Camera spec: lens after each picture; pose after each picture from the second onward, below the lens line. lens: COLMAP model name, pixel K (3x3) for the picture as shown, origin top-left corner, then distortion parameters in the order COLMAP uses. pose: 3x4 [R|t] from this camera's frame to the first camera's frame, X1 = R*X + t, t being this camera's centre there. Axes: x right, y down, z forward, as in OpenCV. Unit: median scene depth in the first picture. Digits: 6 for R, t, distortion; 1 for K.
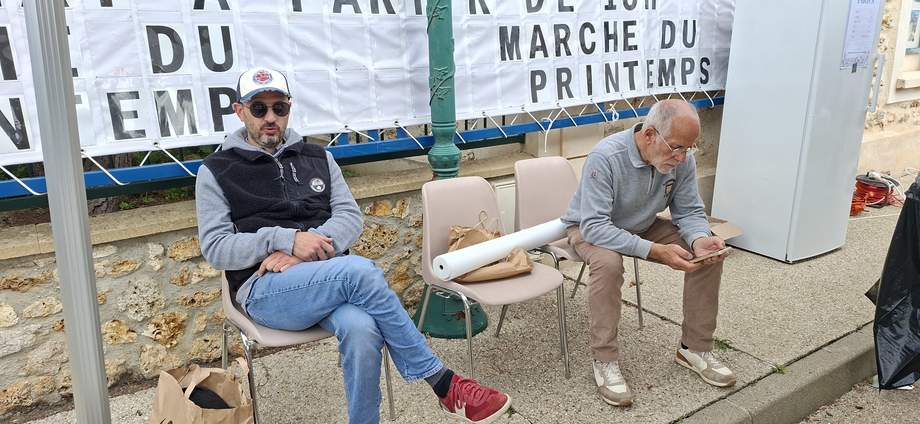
lens RADIAL K [[623.5, 0, 460.0], [0, 623.5, 212.0], [0, 0, 1]] dist [0.099907, -0.120558]
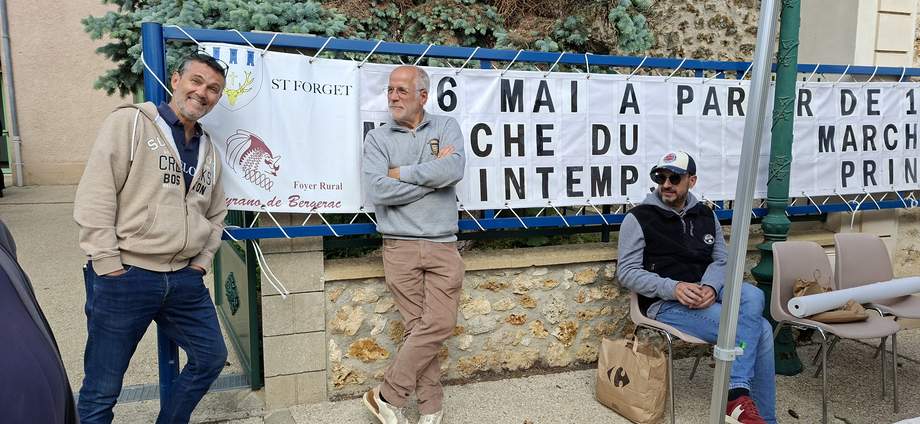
lens RADIAL K [[623.5, 0, 460.0], [0, 623.5, 212.0], [0, 0, 1]] dist [0.099907, -0.120558]
pose [[0.965827, 0.060246, -0.252087, -0.290114], [-0.093049, 0.988368, -0.120295, 0.089249], [0.241907, 0.139640, 0.960199, -0.349478]]
